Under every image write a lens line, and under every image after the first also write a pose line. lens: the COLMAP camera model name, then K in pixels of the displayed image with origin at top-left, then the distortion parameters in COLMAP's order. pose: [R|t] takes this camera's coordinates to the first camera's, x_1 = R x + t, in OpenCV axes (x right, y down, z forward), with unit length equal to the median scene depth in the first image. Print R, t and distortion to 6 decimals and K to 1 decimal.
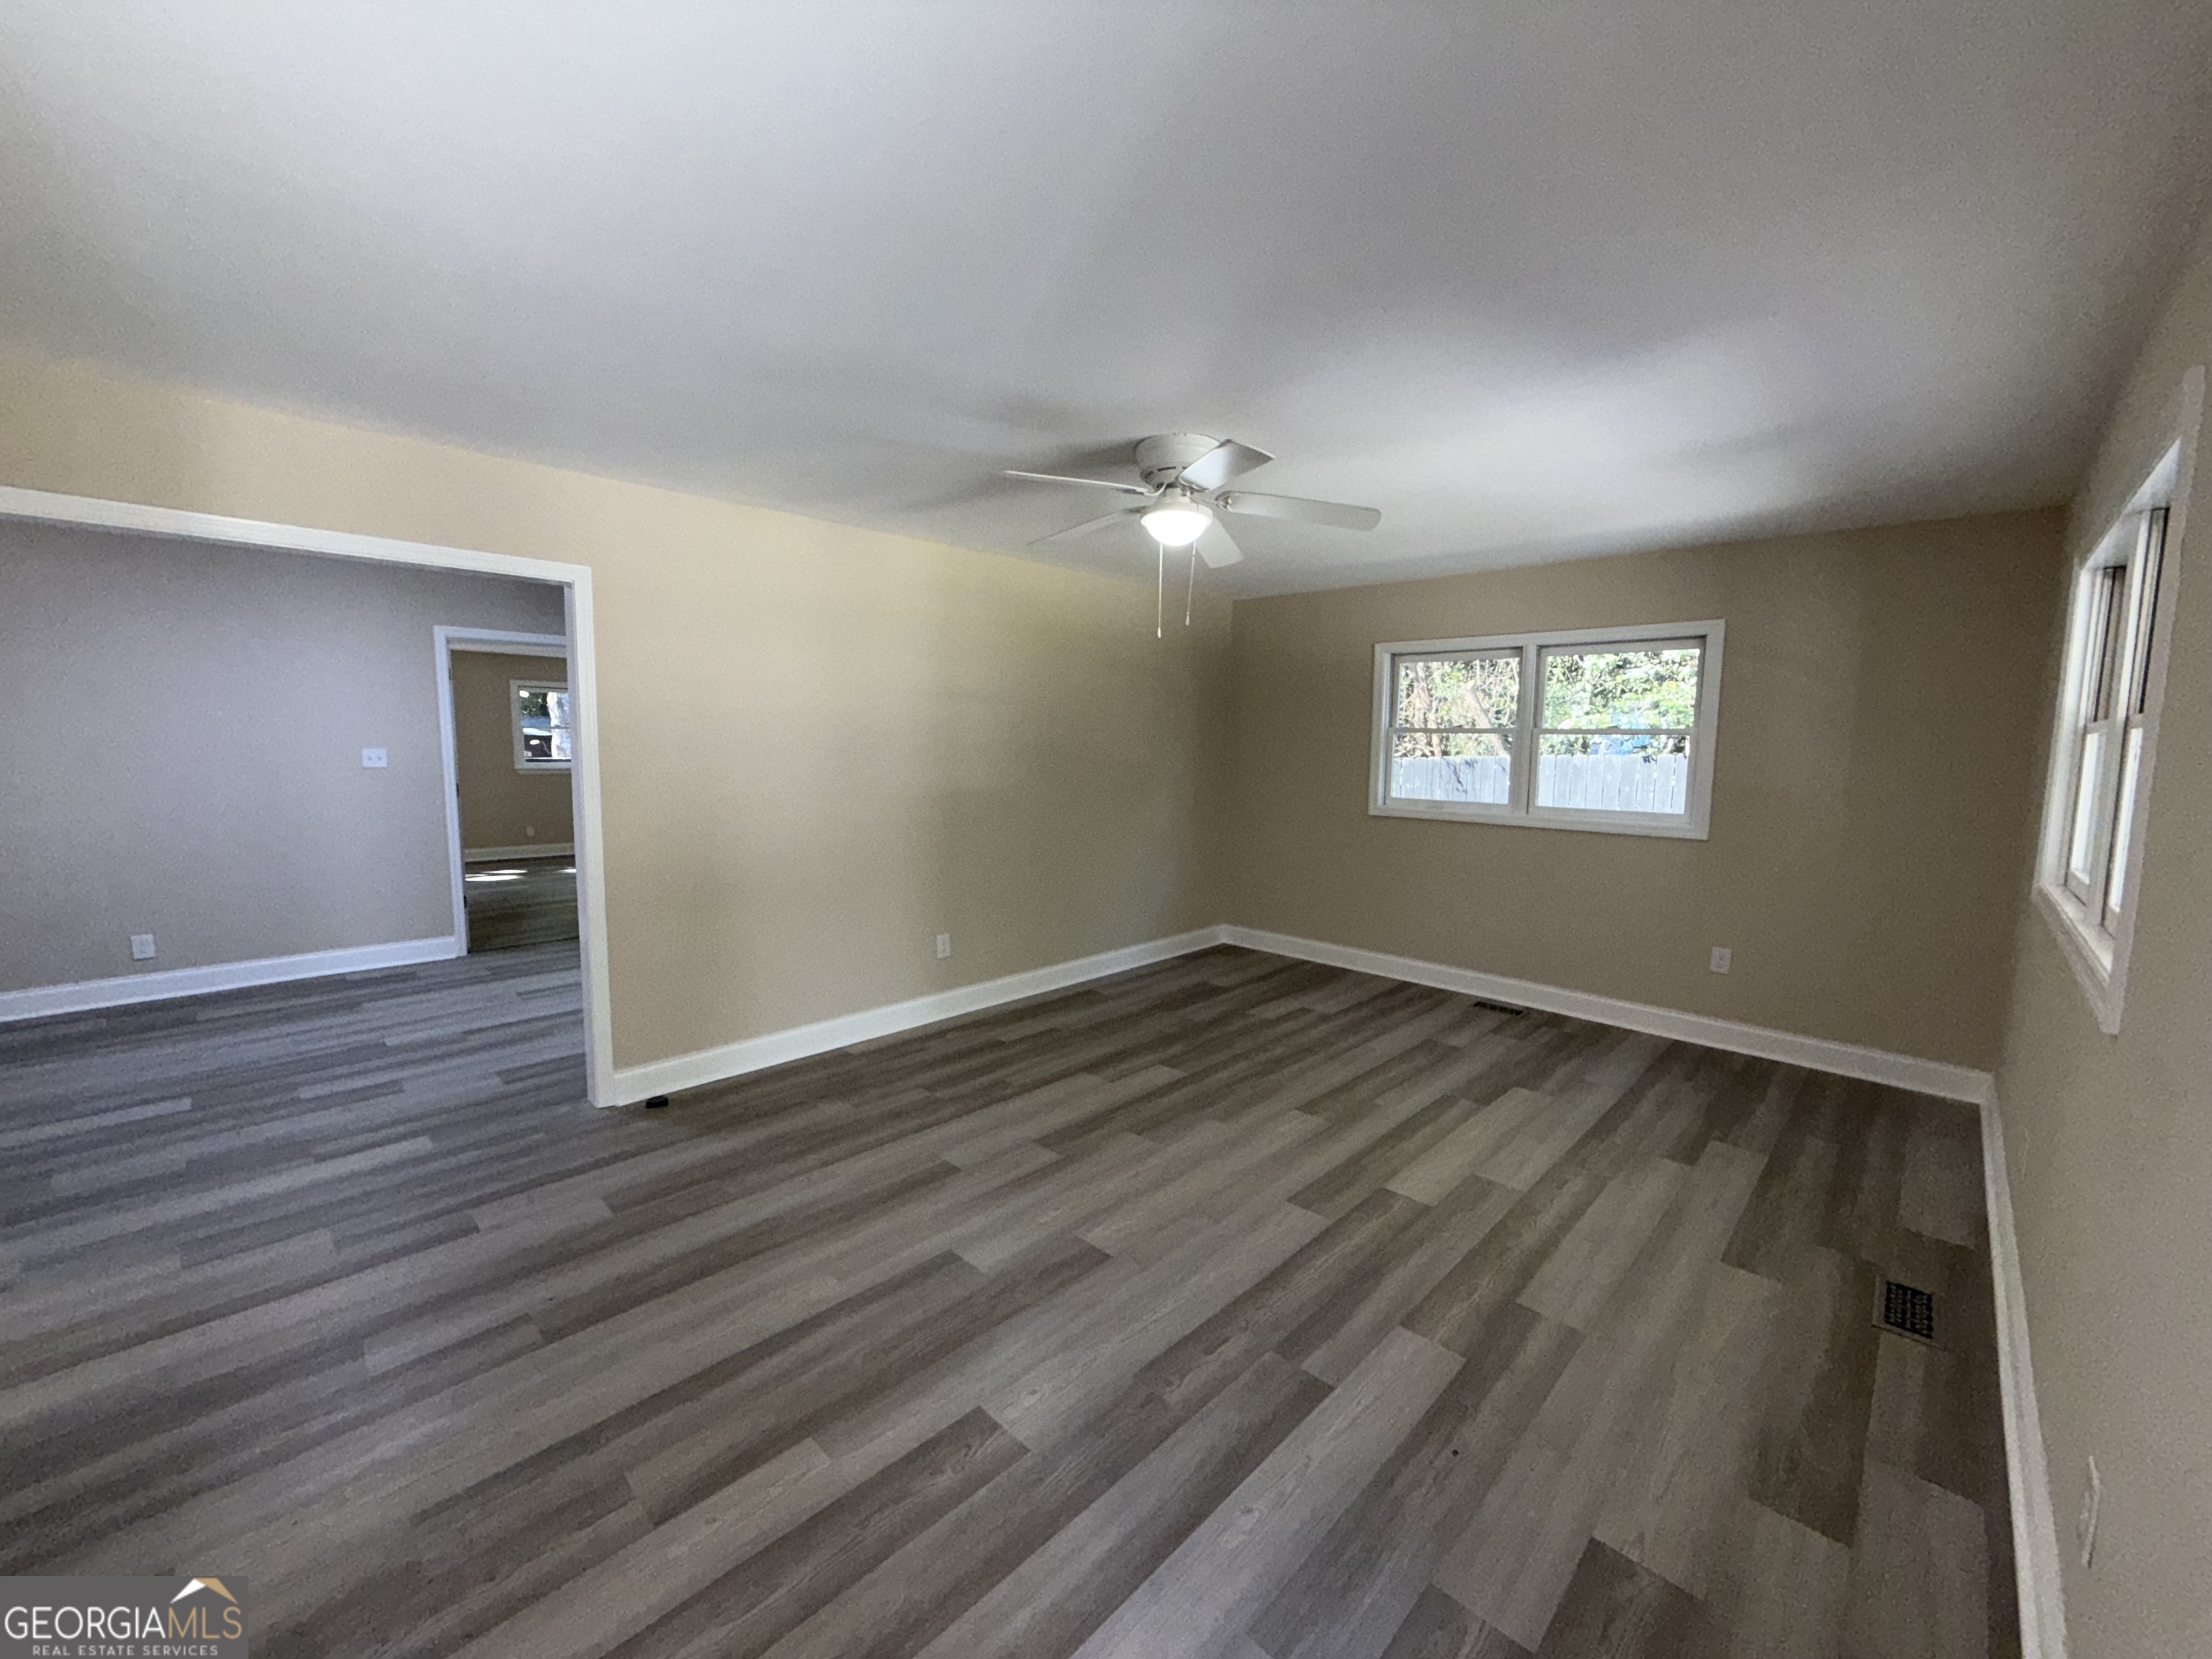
lens RADIAL K [[877.3, 0, 1102.9], [0, 877.3, 832.1], [0, 0, 1]] dist [-0.001418, -0.000158]
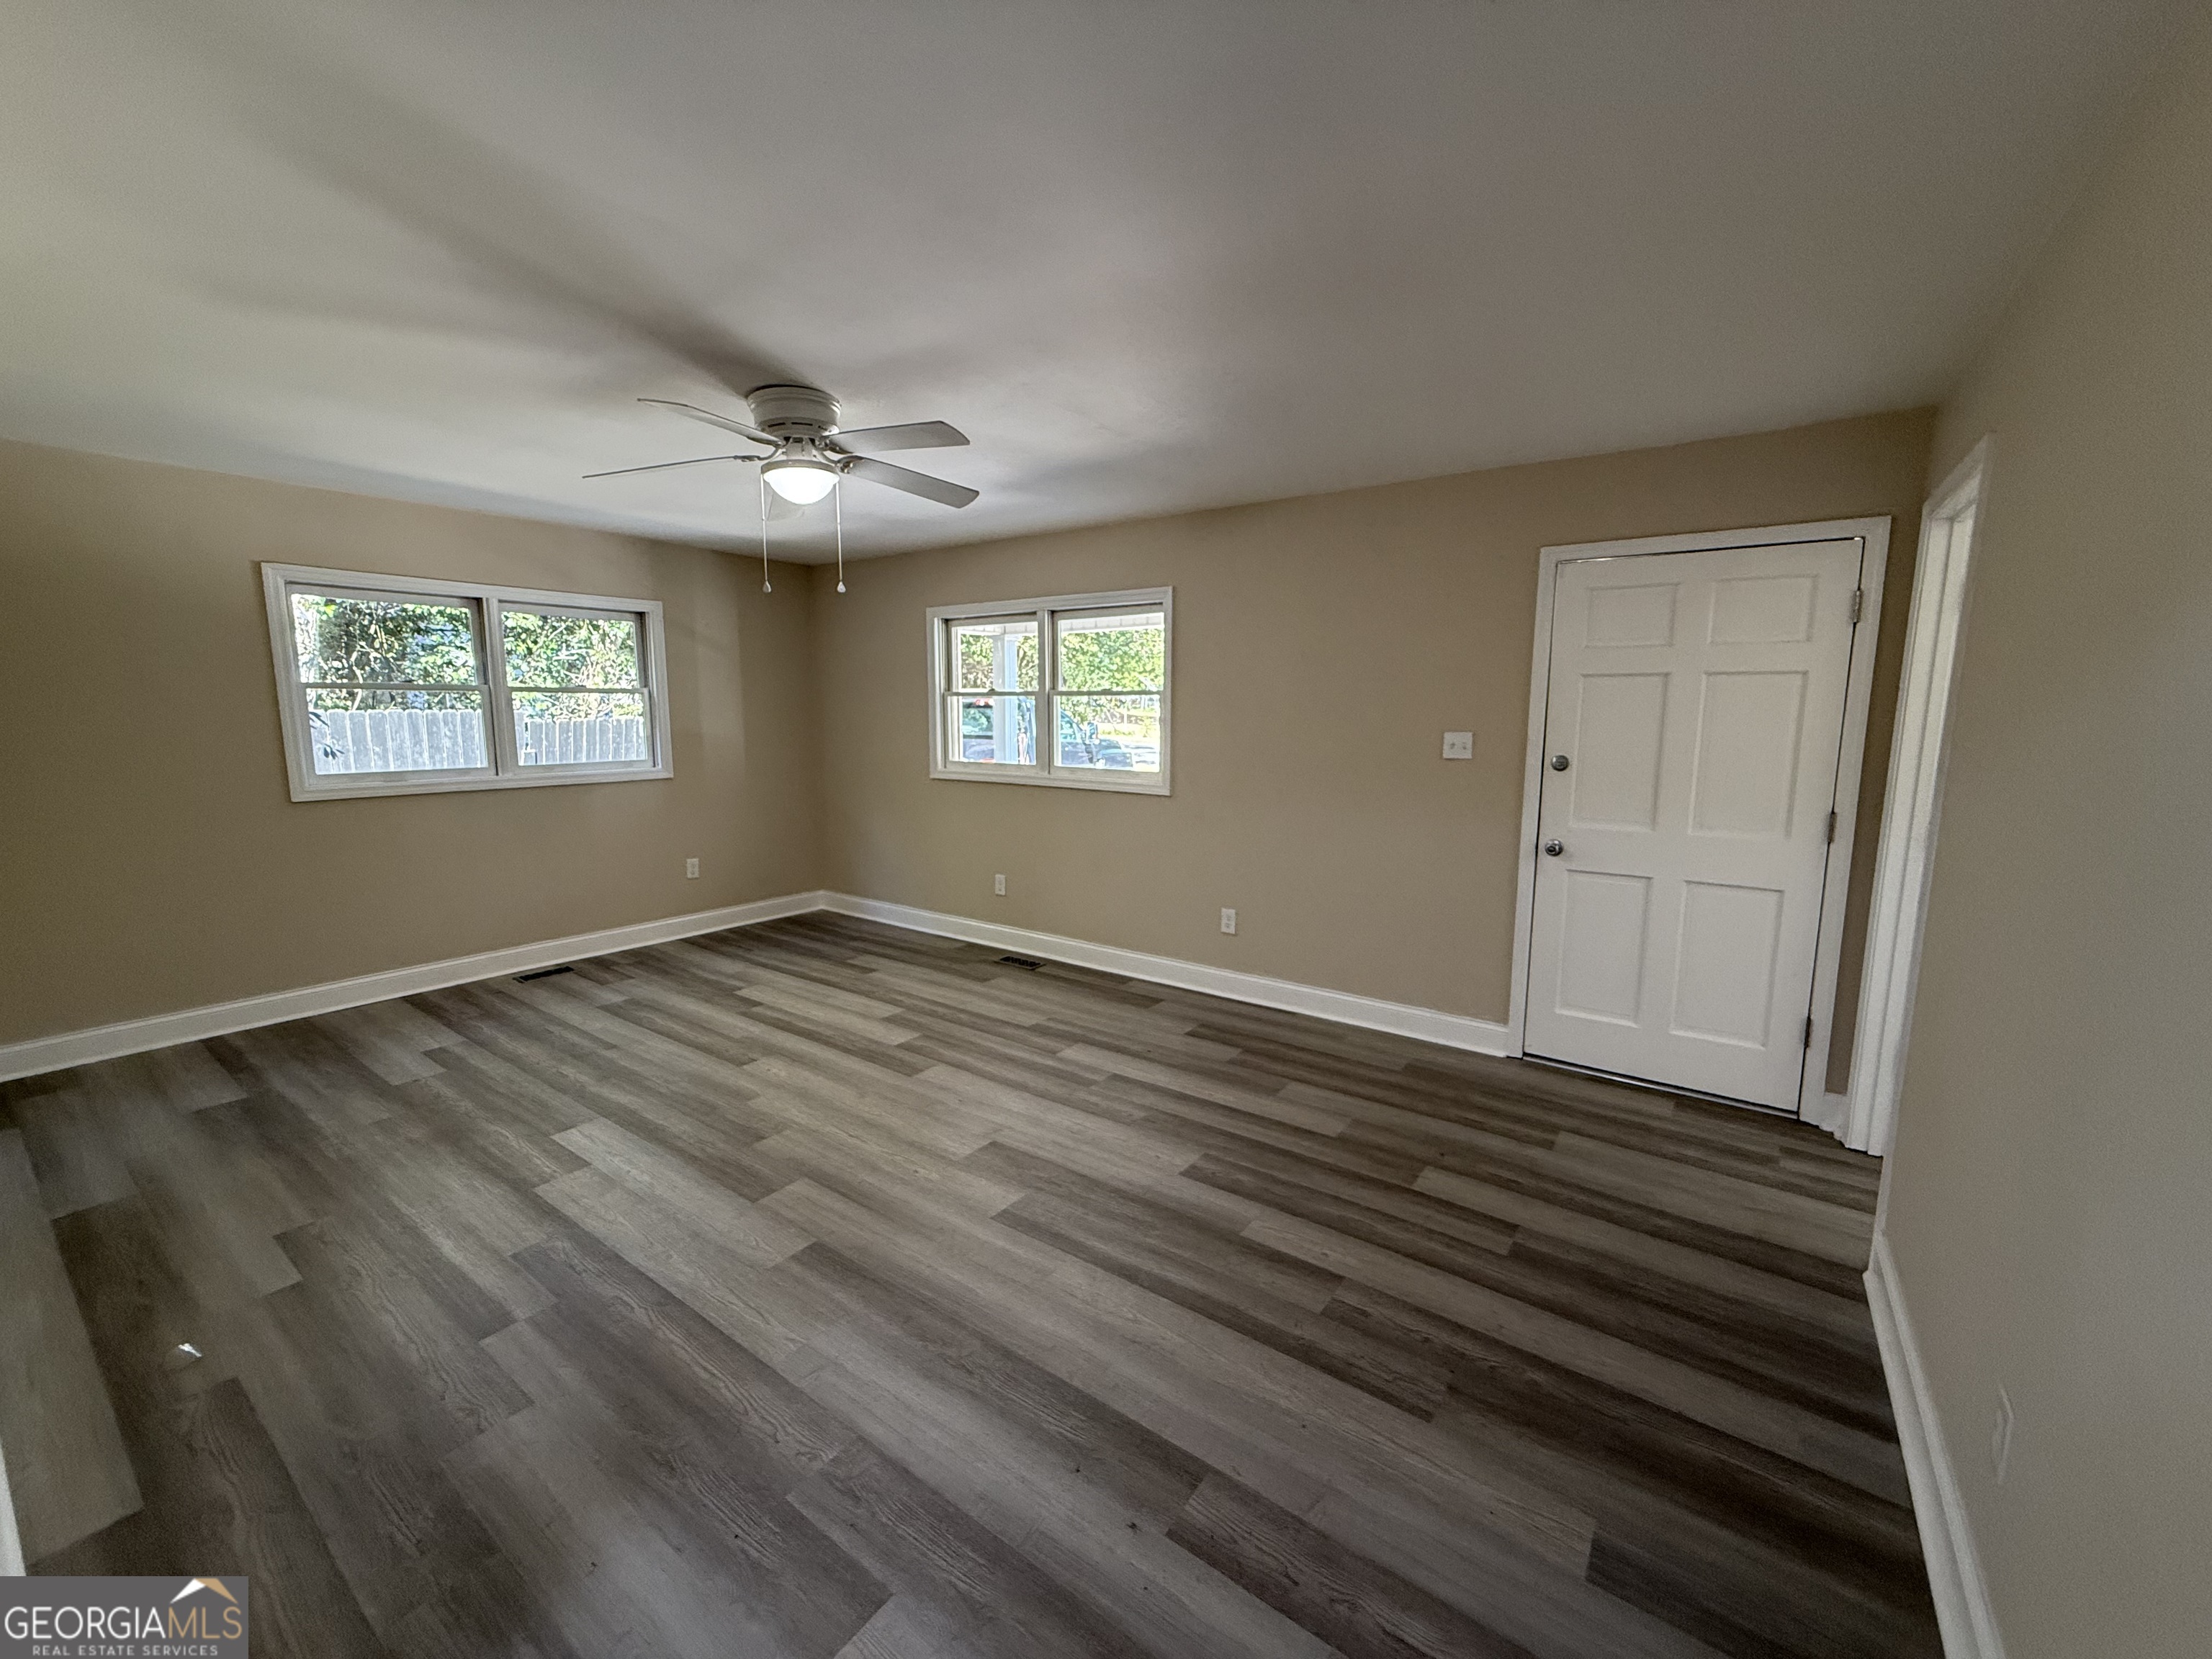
lens RADIAL K [[877.3, 0, 1102.9], [0, 877.3, 832.1], [0, 0, 1]] dist [-0.001418, -0.000158]
pose [[-0.144541, -0.152489, 0.977678, -0.802870], [0.097778, 0.981017, 0.167465, -0.080426], [-0.984656, 0.119801, -0.126887, 0.690224]]
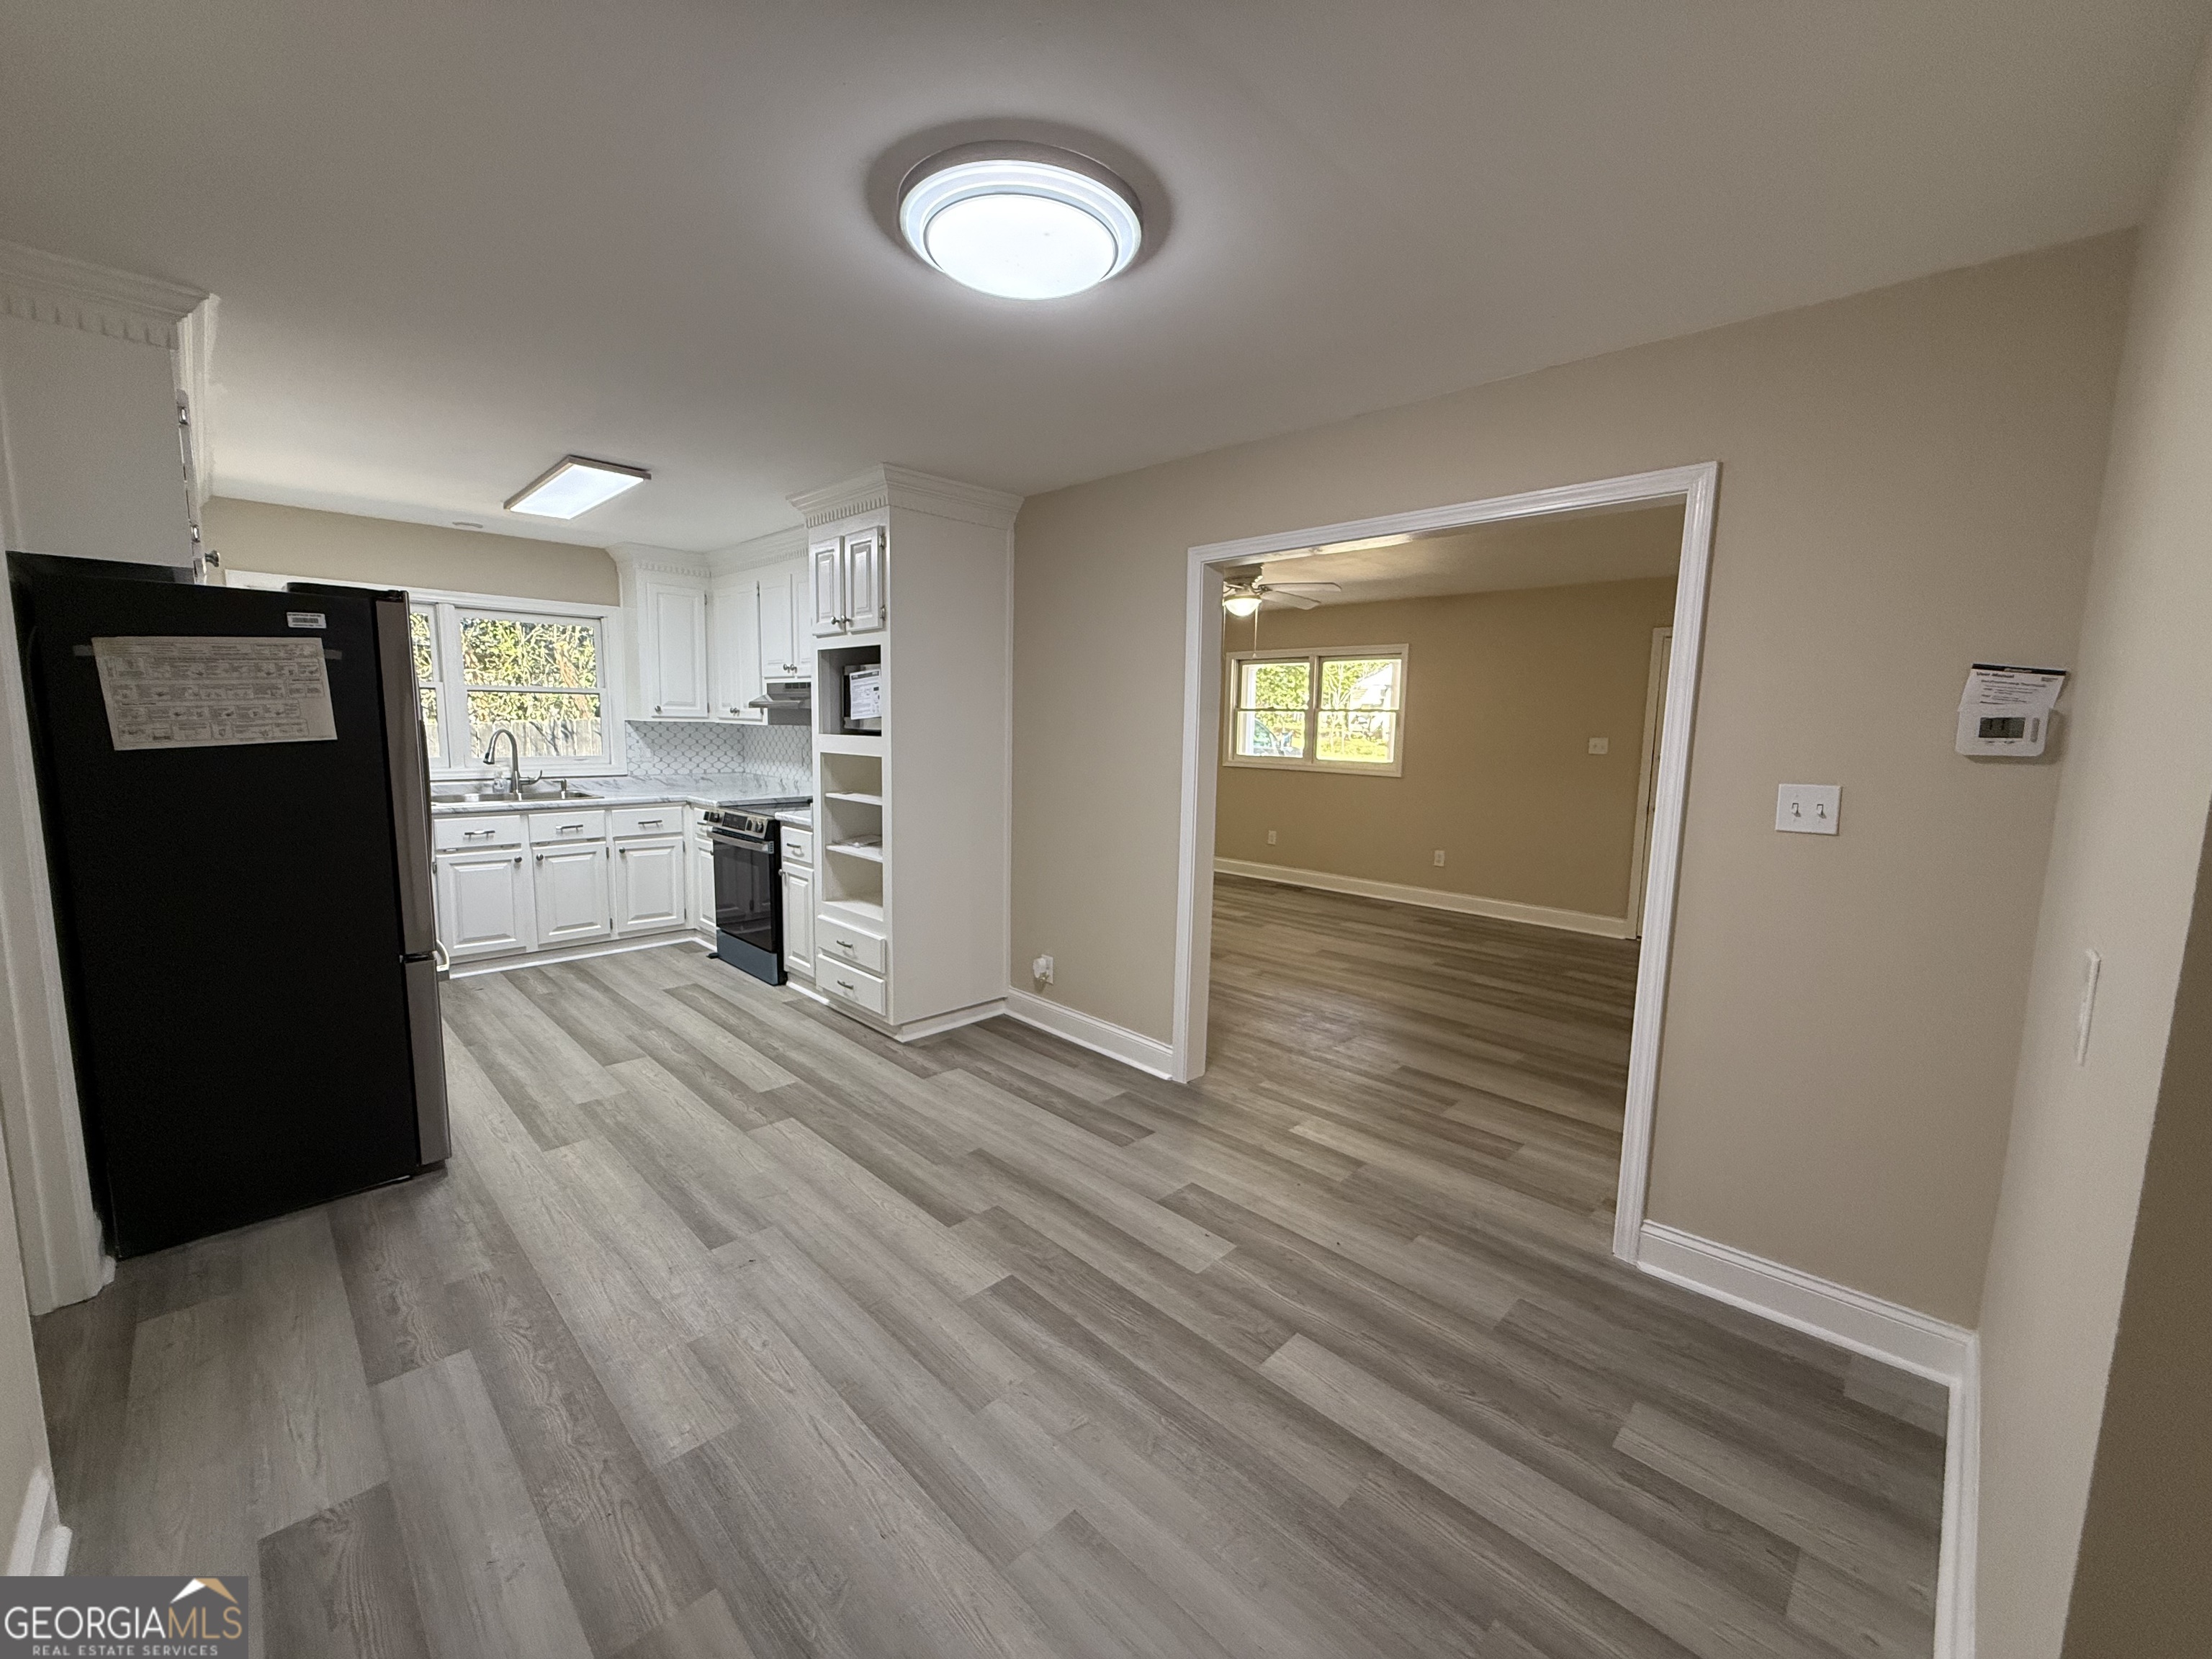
lens RADIAL K [[877.3, 0, 1102.9], [0, 877.3, 832.1], [0, 0, 1]] dist [-0.001418, -0.000158]
pose [[0.014145, -0.141635, 0.989818, -1.566194], [0.088168, 0.986238, 0.139863, -0.124748], [-0.996005, 0.085292, 0.026438, 1.065310]]
